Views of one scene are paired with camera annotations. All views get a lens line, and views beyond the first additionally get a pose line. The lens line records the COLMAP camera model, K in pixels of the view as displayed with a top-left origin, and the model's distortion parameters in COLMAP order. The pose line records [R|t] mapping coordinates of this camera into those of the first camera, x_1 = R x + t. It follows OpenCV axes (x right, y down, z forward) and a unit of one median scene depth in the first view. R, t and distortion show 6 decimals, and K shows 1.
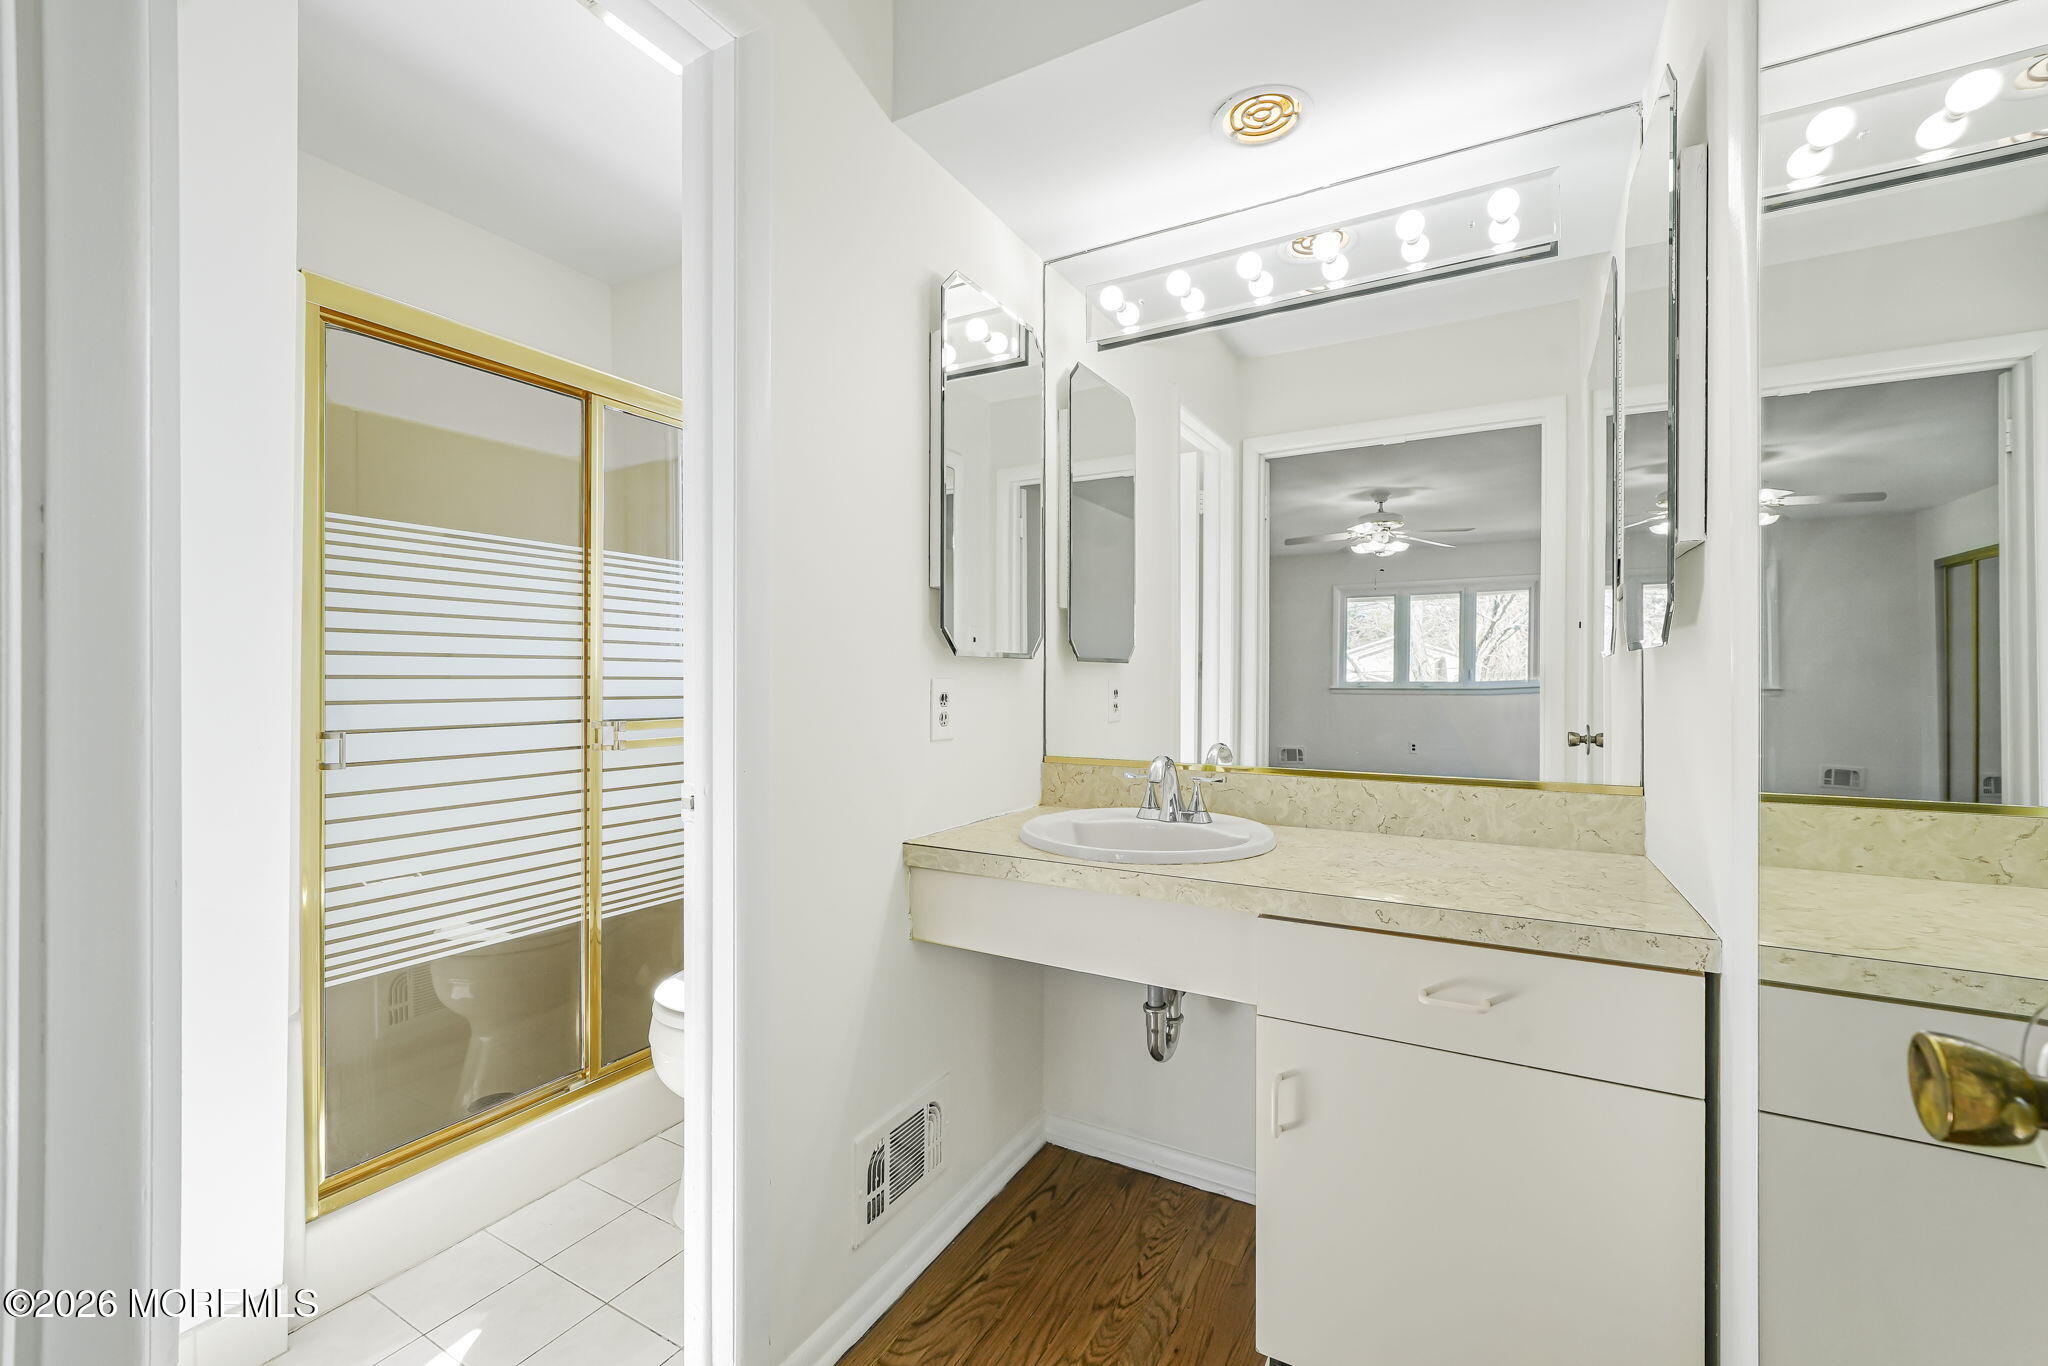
lens RADIAL K [[838.2, 0, 1040.7], [0, 838.2, 678.1], [0, 0, 1]] dist [-0.001538, 0.000061]
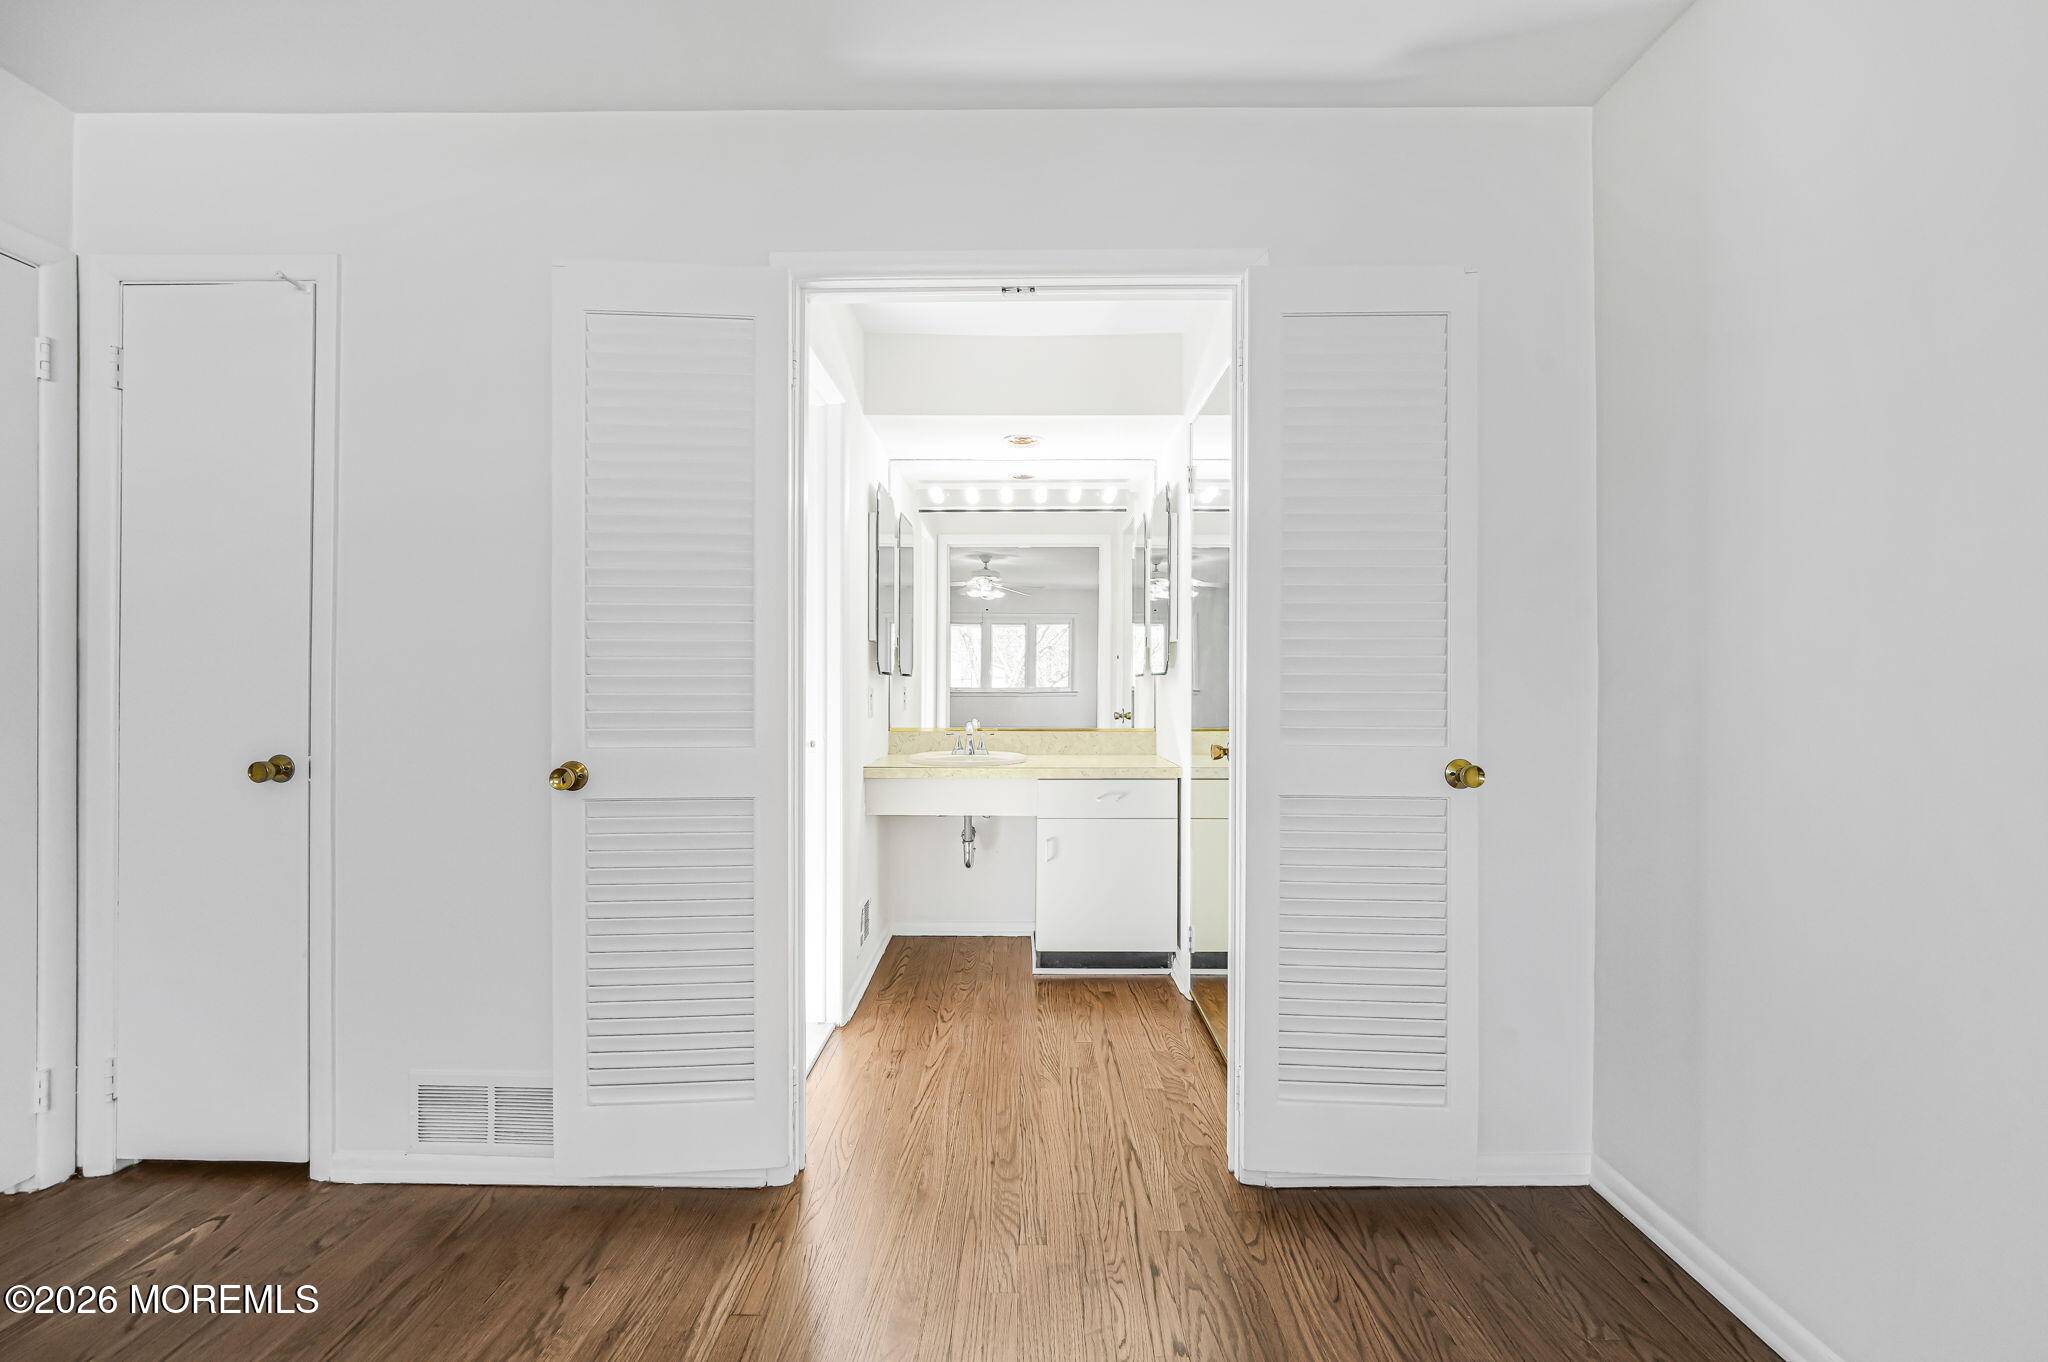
lens RADIAL K [[766.0, 0, 1032.6], [0, 766.0, 688.0], [0, 0, 1]] dist [-0.015330, -0.000341]
pose [[0.874163, -0.001438, 0.485630, -0.561790], [-0.001359, 0.999984, 0.005407, -0.004248], [-0.485630, -0.005387, 0.874148, -0.649518]]
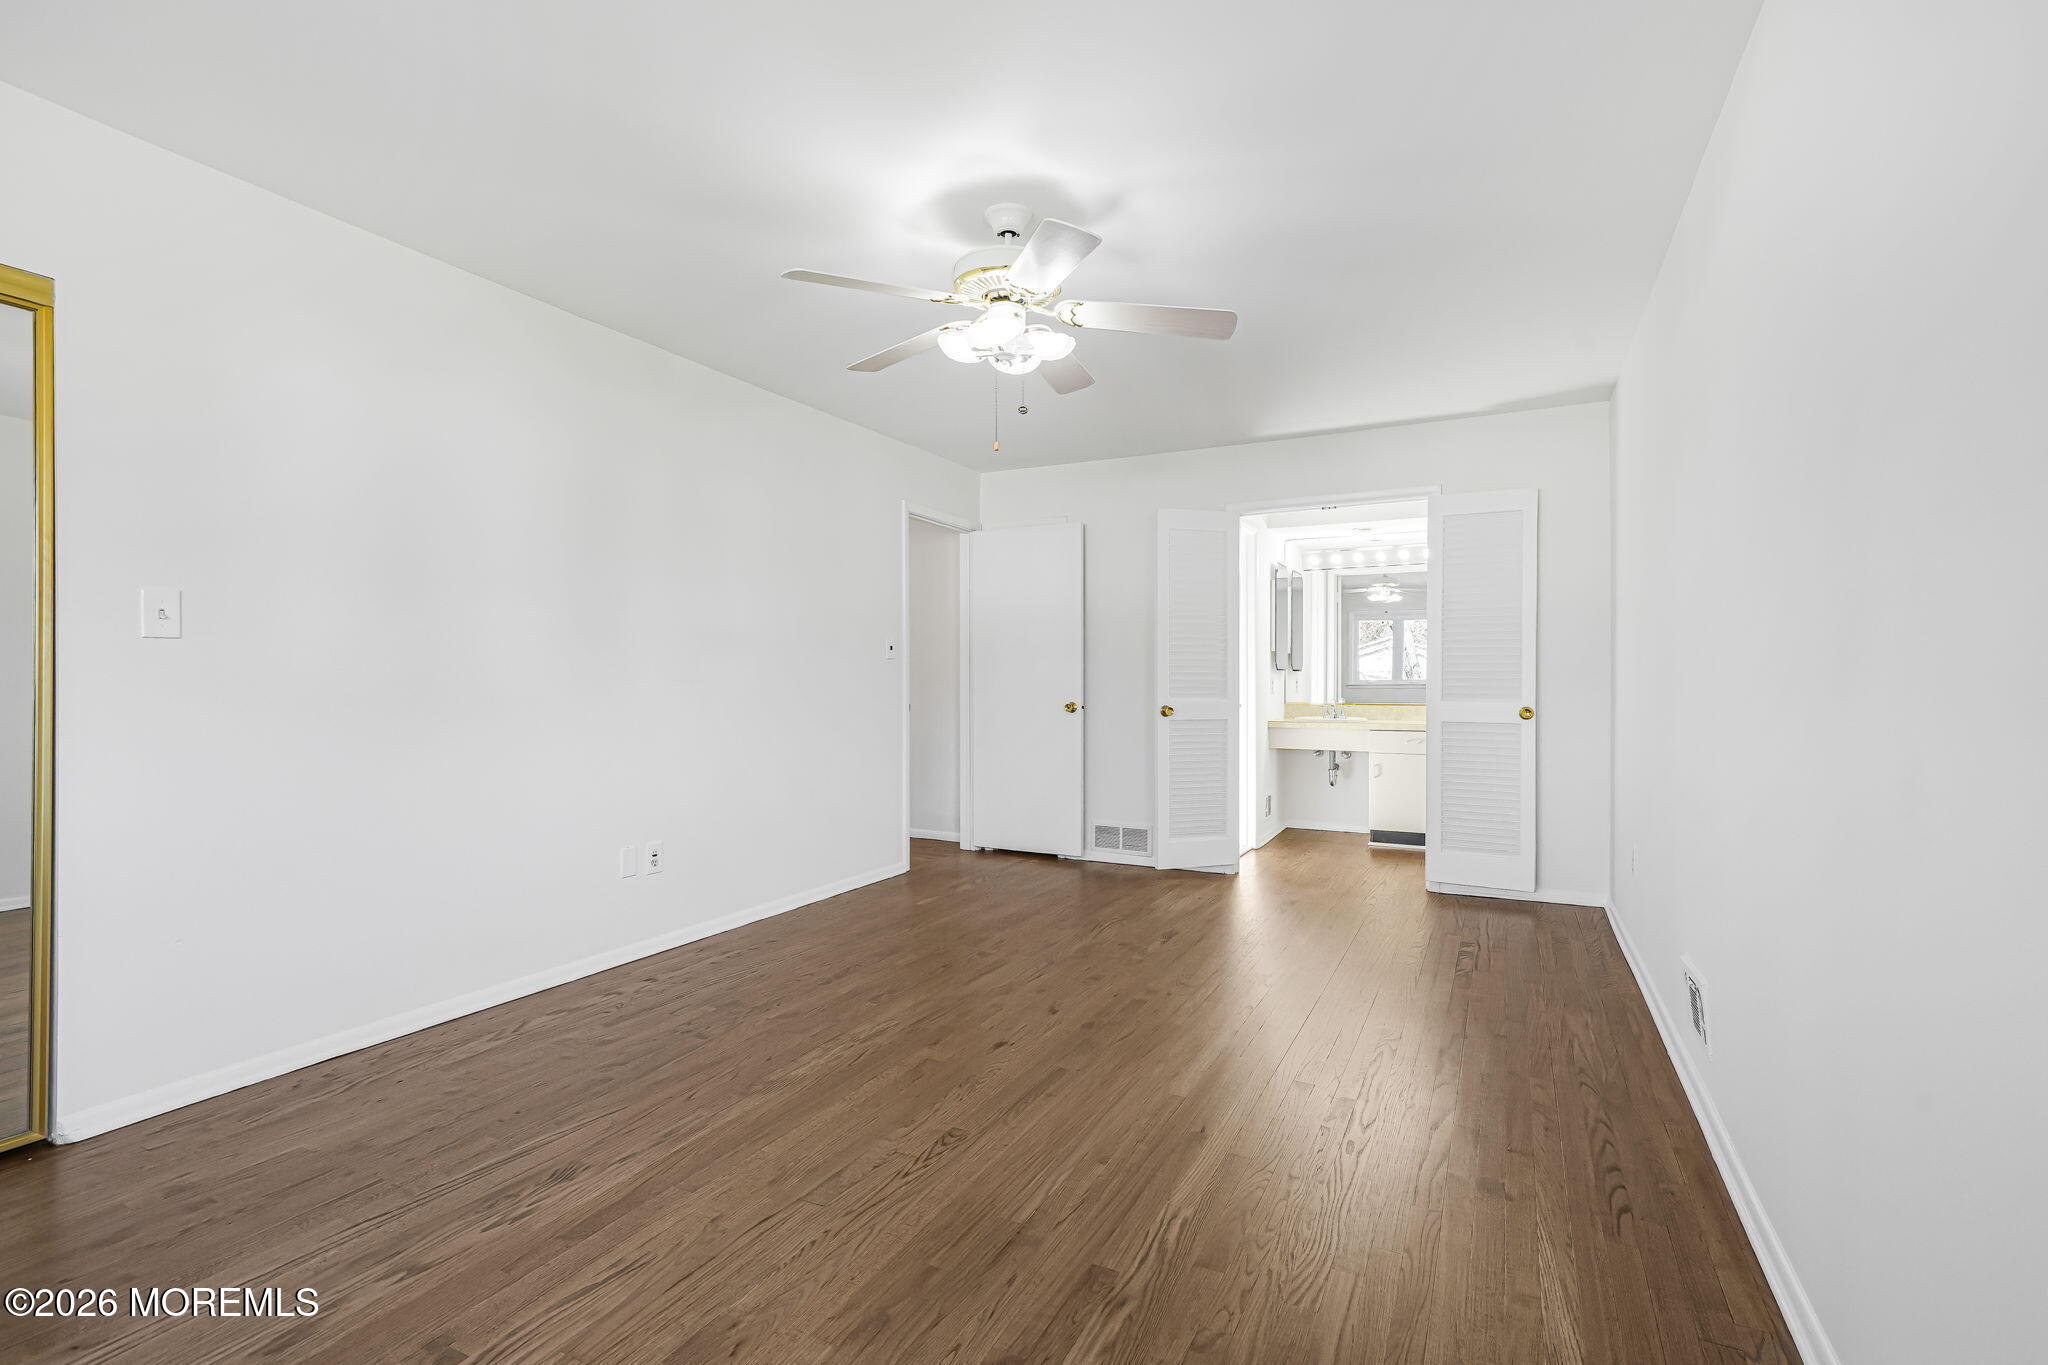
lens RADIAL K [[838.2, 0, 1036.2], [0, 838.2, 676.5], [0, 0, 1]] dist [-0.001538, 0.000061]
pose [[0.999997, -0.000507, 0.002191, -0.959317], [0.000513, 0.999996, -0.002723, 0.007419], [-0.002189, 0.002724, 0.999994, -2.174723]]
